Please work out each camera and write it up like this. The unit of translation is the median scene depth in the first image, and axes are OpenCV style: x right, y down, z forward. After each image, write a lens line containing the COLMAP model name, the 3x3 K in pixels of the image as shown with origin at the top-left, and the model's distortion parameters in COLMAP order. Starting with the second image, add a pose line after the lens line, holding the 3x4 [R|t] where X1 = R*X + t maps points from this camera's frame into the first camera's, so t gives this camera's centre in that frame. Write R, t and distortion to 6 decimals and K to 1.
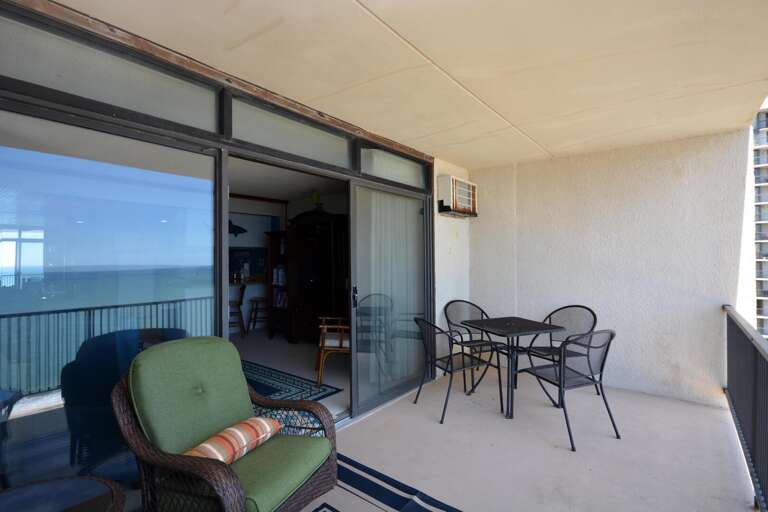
lens RADIAL K [[379.5, 0, 385.1], [0, 379.5, 256.2], [0, 0, 1]] dist [0.003510, -0.000488]
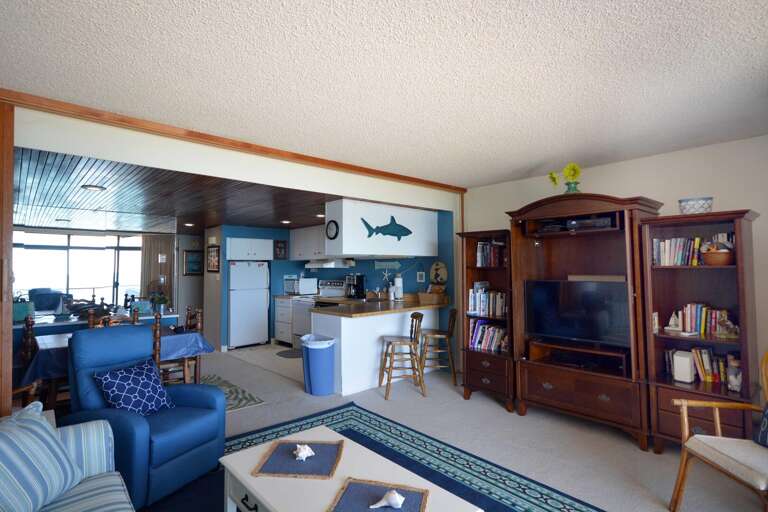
lens RADIAL K [[400.0, 0, 386.5], [0, 400.0, 251.8], [0, 0, 1]] dist [0.002879, 0.000796]
pose [[0.987714, -0.004518, -0.156207, -0.303491], [0.000193, 0.999617, -0.027687, -0.011248], [0.156272, 0.027317, 0.987336, 0.281594]]
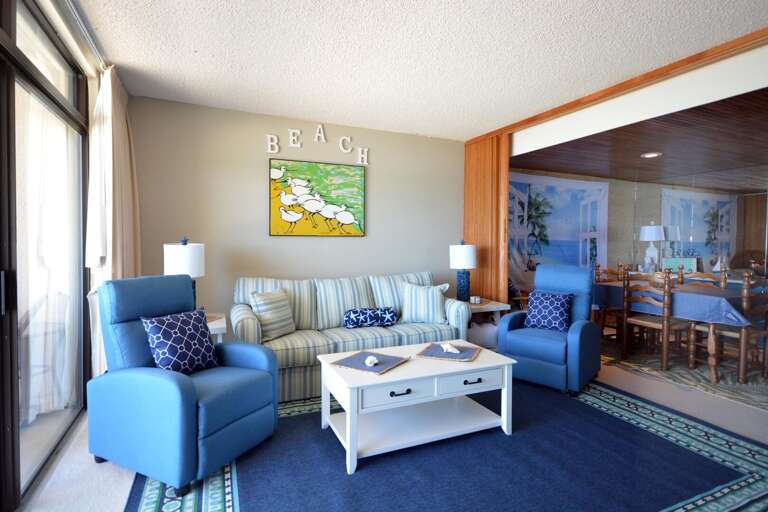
lens RADIAL K [[394.3, 0, 380.6], [0, 394.3, 252.5], [0, 0, 1]] dist [0.001713, 0.000055]
pose [[-0.469736, 0.022842, -0.882511, -0.037399], [0.006667, 0.999728, 0.022327, 0.021410], [0.882782, 0.004604, -0.469761, 0.679925]]
